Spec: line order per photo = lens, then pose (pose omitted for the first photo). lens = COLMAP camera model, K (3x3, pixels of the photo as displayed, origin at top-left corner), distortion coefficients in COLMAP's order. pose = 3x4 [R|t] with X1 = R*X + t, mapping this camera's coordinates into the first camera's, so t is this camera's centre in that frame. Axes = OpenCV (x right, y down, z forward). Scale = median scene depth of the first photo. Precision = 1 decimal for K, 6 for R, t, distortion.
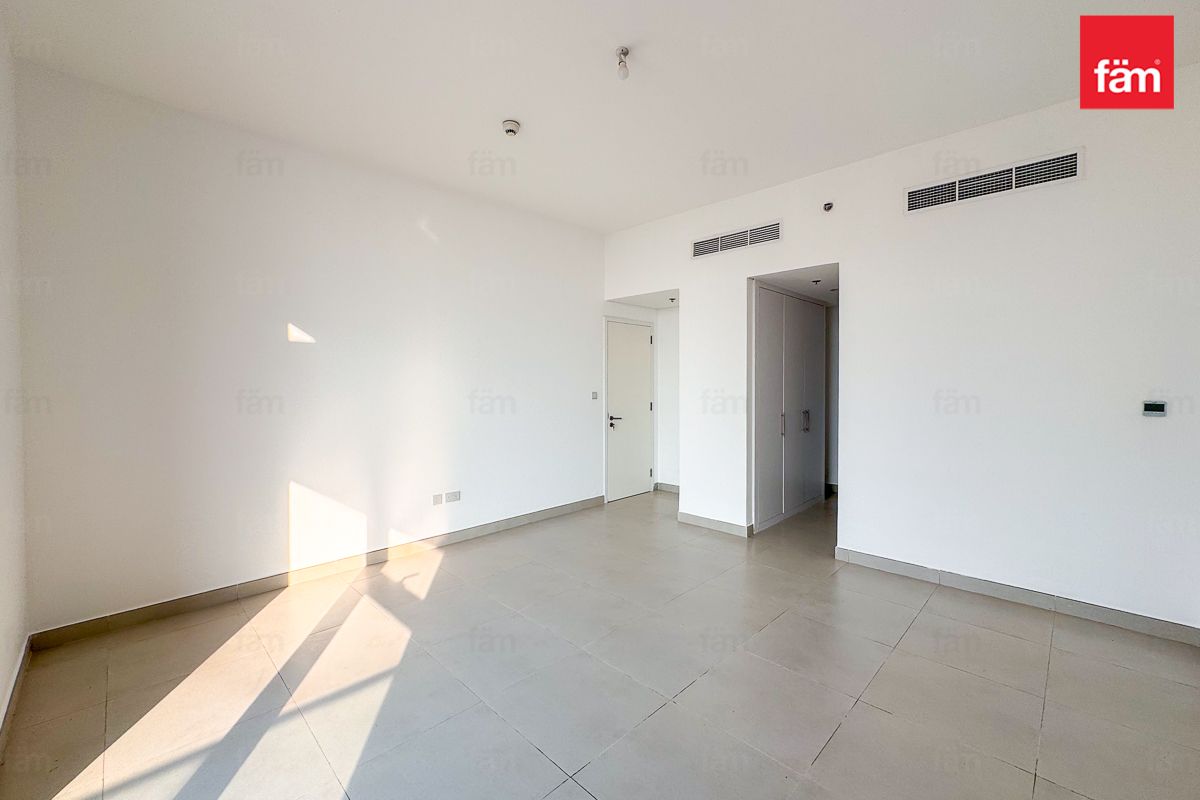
lens RADIAL K [[482.3, 0, 600.0], [0, 482.3, 400.0], [0, 0, 1]] dist [-0.000450, -0.000191]
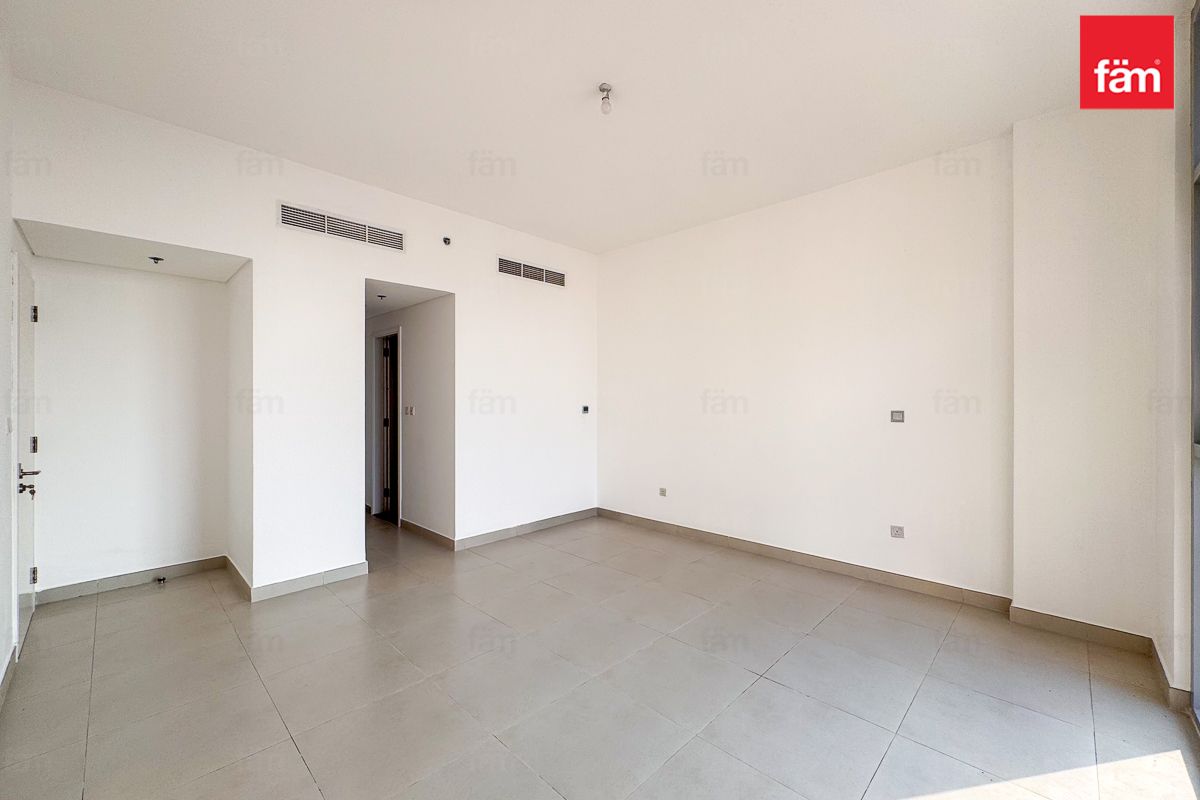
lens RADIAL K [[482.3, 0, 600.0], [0, 482.3, 400.0], [0, 0, 1]] dist [-0.000450, -0.000191]
pose [[-0.006939, -0.009175, 0.999934, -0.509097], [0.032691, 0.999421, 0.009398, -0.022113], [-0.999441, 0.032754, -0.006635, 0.511507]]
